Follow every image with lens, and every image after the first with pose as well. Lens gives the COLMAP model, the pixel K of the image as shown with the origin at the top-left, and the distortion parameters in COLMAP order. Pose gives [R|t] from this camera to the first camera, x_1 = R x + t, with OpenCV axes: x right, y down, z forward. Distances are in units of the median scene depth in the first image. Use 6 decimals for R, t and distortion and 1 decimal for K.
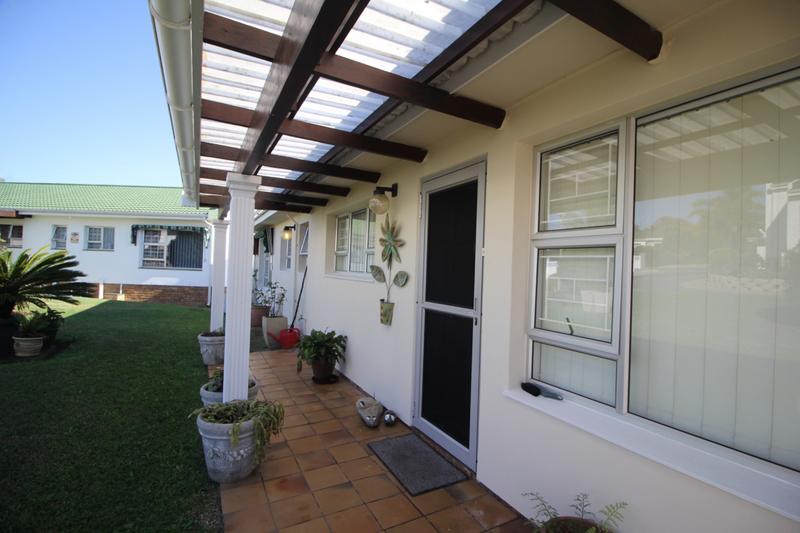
lens RADIAL K [[372.2, 0, 408.6], [0, 372.2, 265.4], [0, 0, 1]] dist [-0.003972, -0.000993]
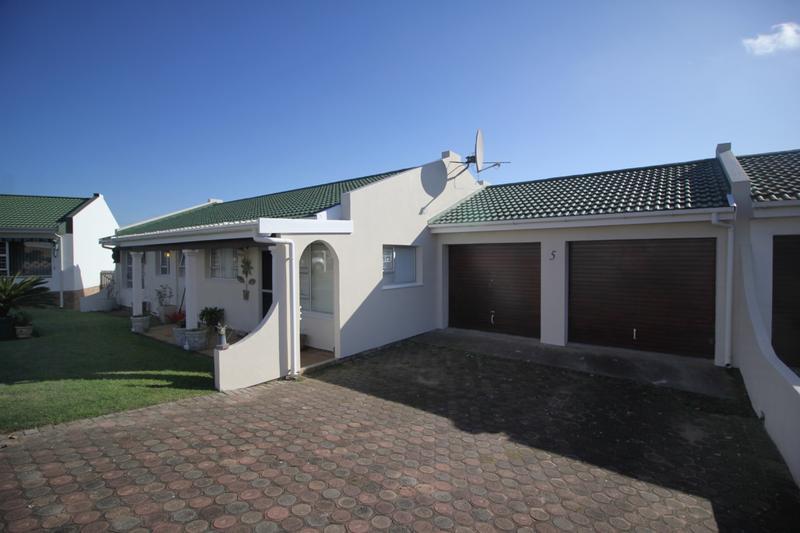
lens RADIAL K [[372.2, 0, 408.6], [0, 372.2, 265.4], [0, 0, 1]] dist [-0.003972, -0.000993]
pose [[0.916493, -0.048191, 0.397138, -0.040419], [0.031460, 0.998326, 0.048542, -0.153509], [-0.398812, -0.031994, 0.916474, -1.651052]]
